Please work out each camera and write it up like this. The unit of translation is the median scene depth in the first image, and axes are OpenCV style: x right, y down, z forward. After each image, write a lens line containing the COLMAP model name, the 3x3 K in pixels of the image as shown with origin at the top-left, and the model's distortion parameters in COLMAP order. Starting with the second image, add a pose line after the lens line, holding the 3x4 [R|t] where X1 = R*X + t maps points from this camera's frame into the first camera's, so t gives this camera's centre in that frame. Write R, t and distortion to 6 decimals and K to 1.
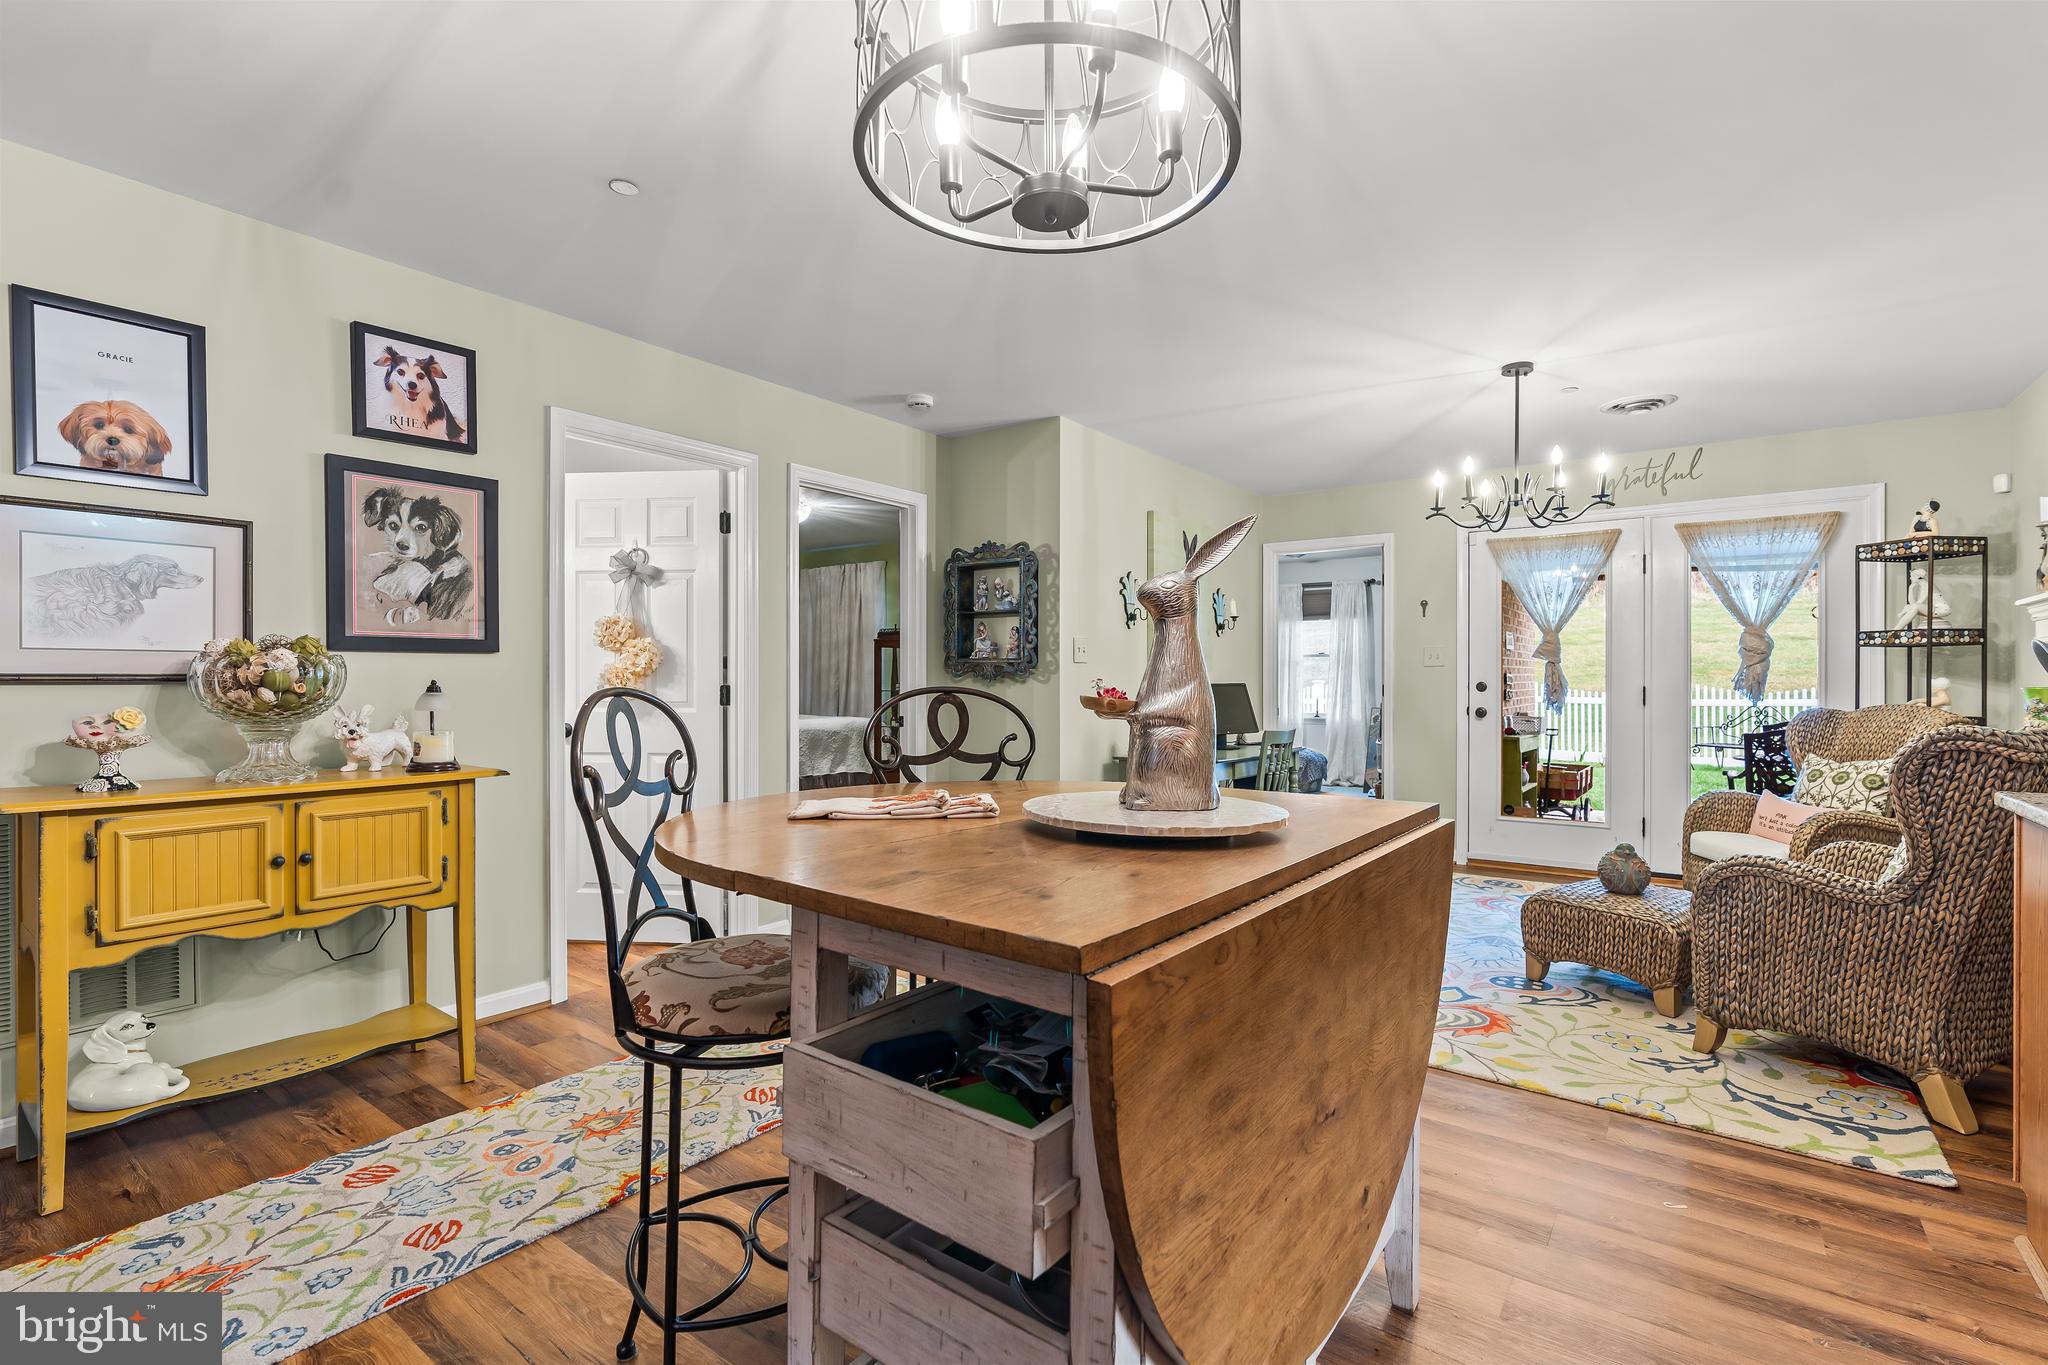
lens RADIAL K [[925.4, 0, 1024.9], [0, 925.4, 684.9], [0, 0, 1]] dist [-0.010739, 0.004567]
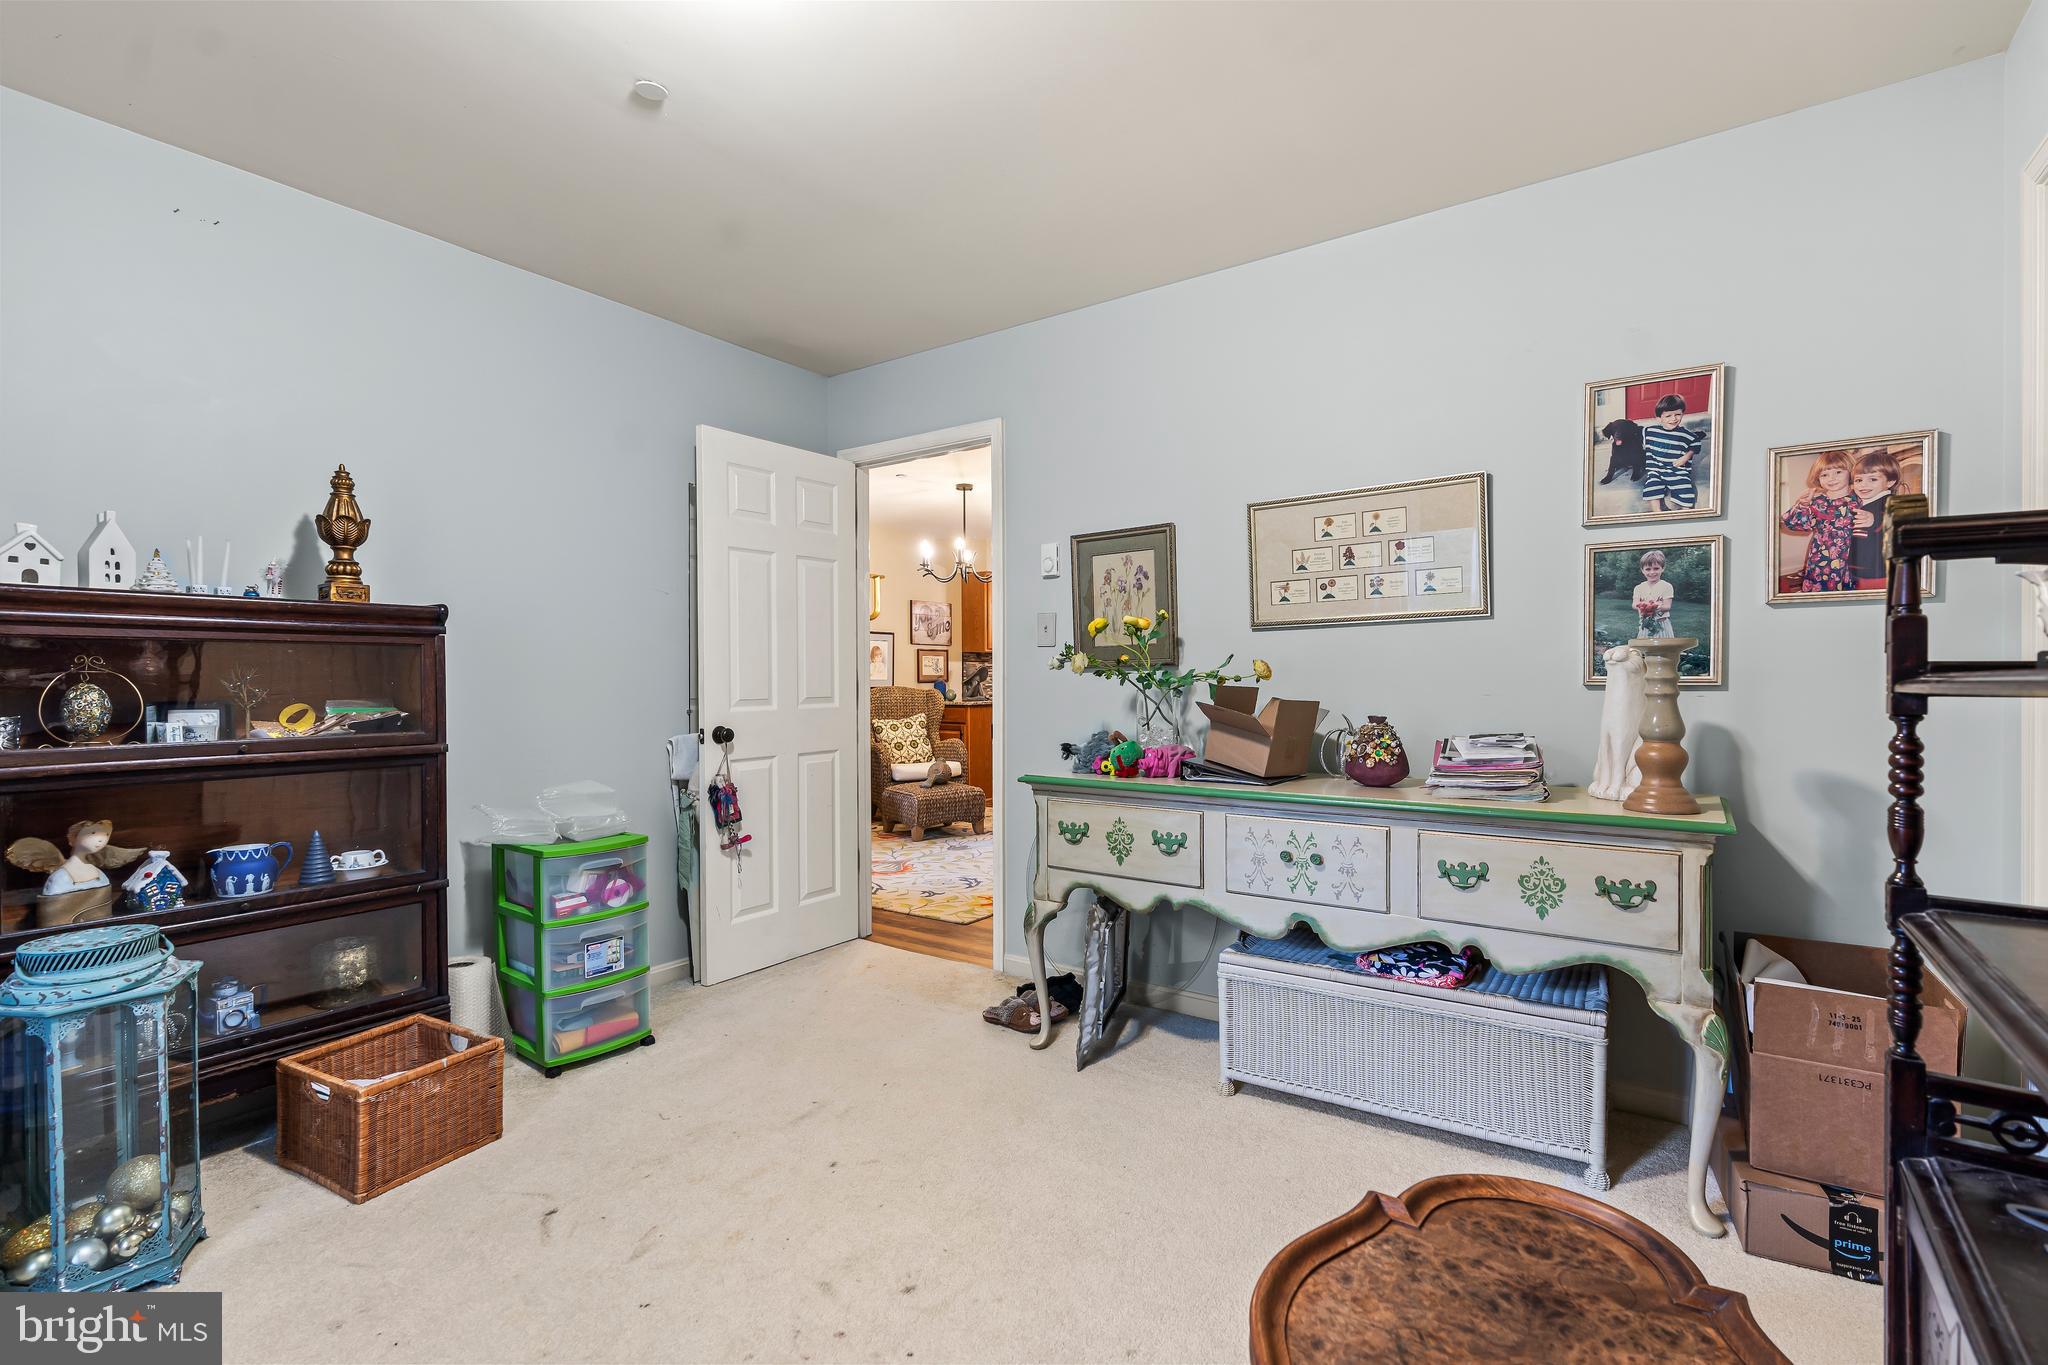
lens RADIAL K [[925.4, 0, 1024.9], [0, 925.4, 684.9], [0, 0, 1]] dist [-0.010739, 0.004567]
pose [[-0.999699, 0.004637, -0.024089, 0.546934], [0.004312, 0.999899, 0.013522, -0.009330], [0.024149, 0.013414, -0.999618, 3.128169]]
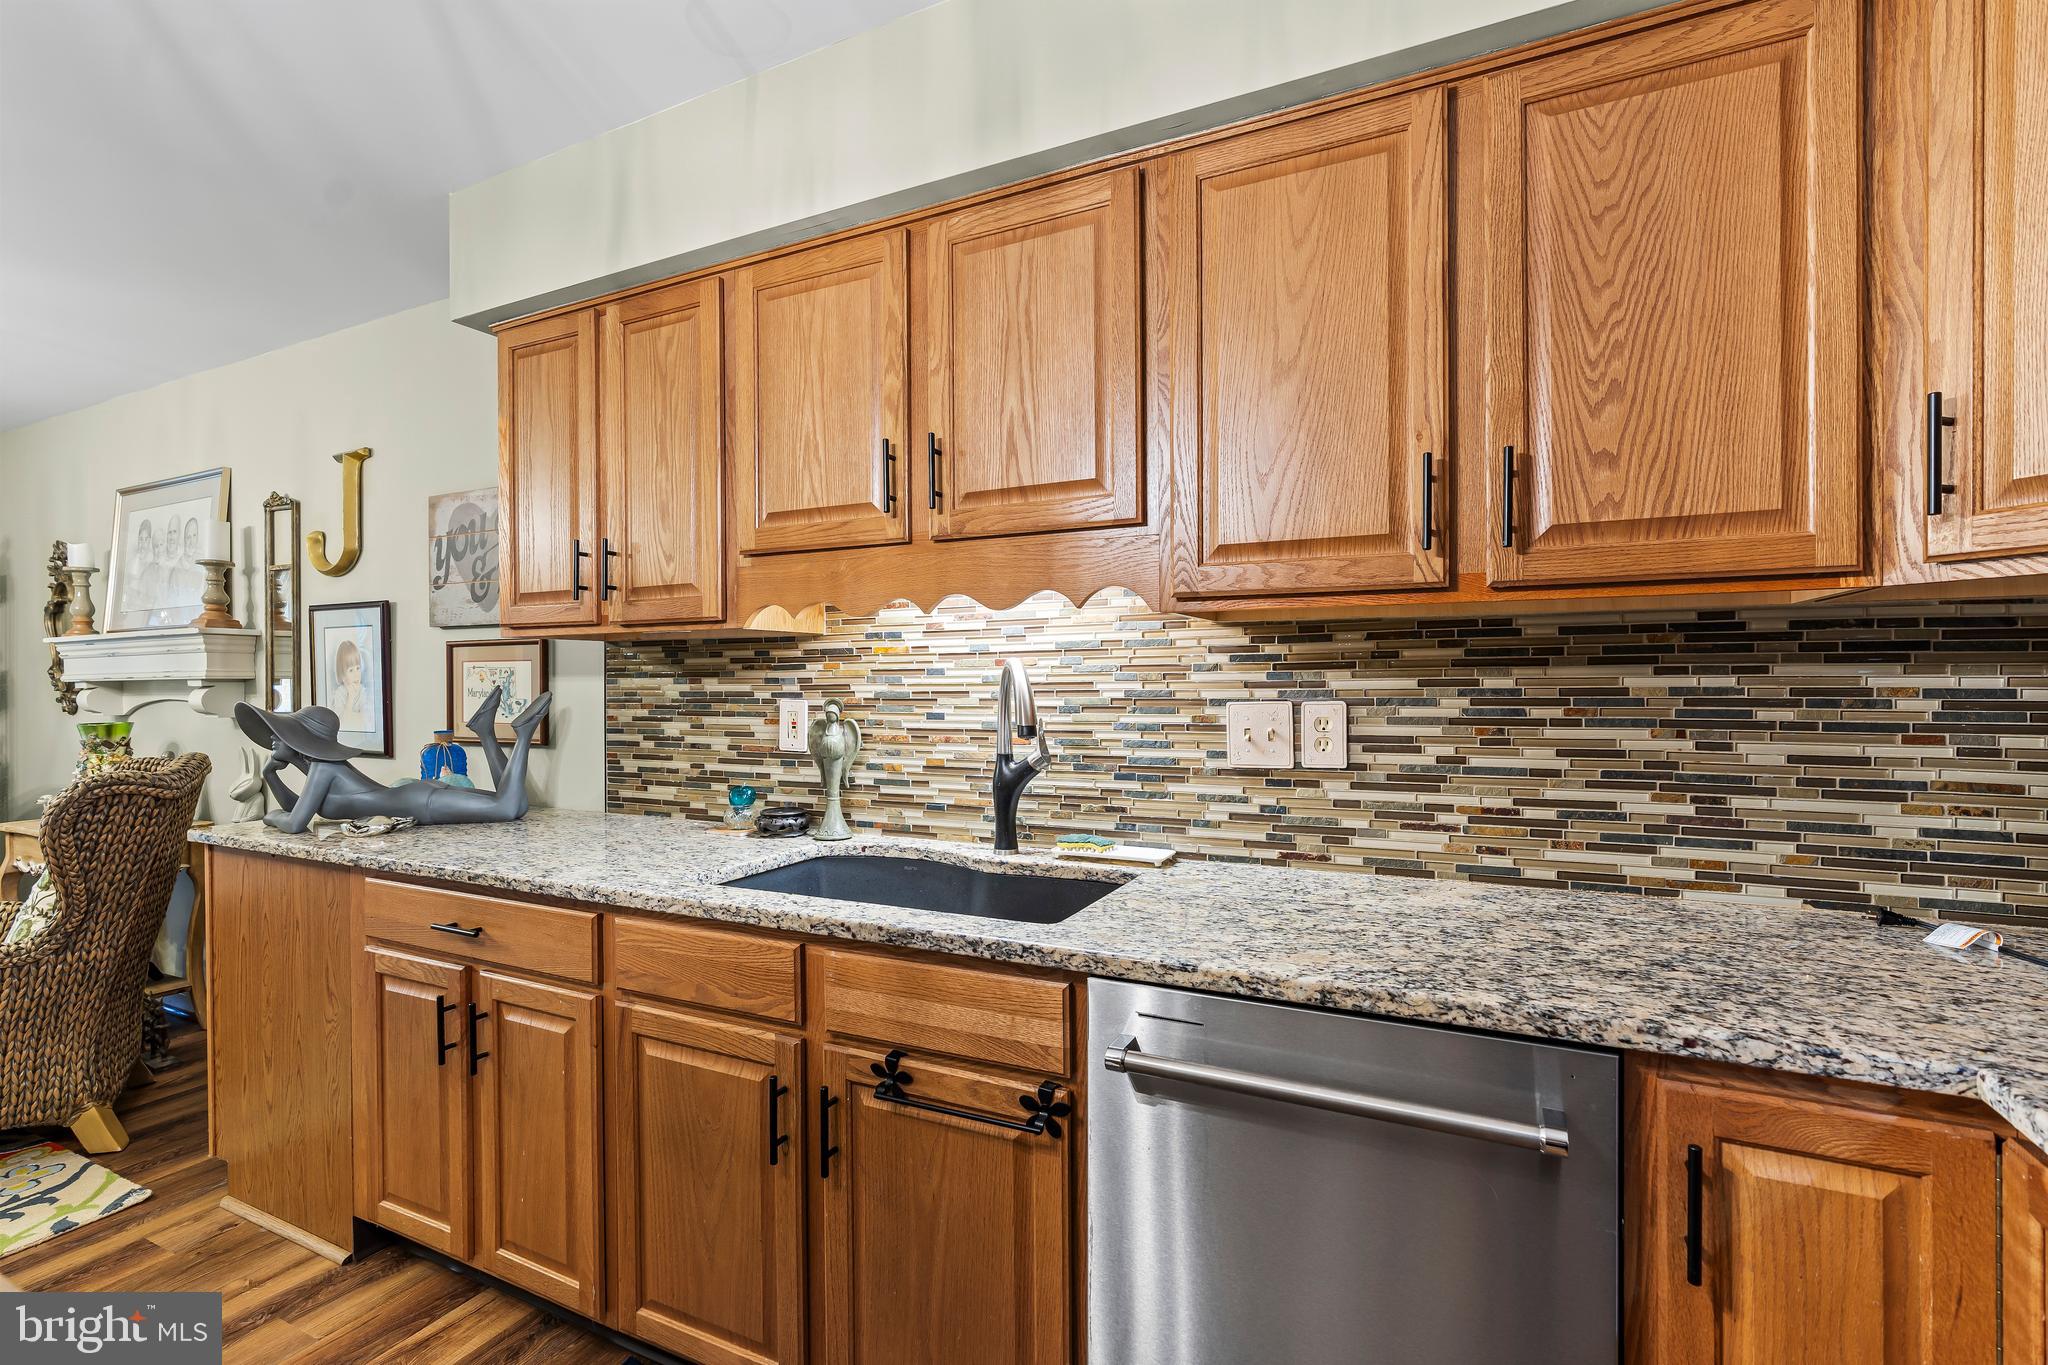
lens RADIAL K [[925.4, 0, 1024.9], [0, 925.4, 684.9], [0, 0, 1]] dist [-0.010739, 0.004567]
pose [[-0.183107, -0.004319, 0.983084, -0.160728], [0.009508, 0.999936, 0.006164, -0.037346], [-0.983047, 0.010476, -0.183054, 0.109199]]
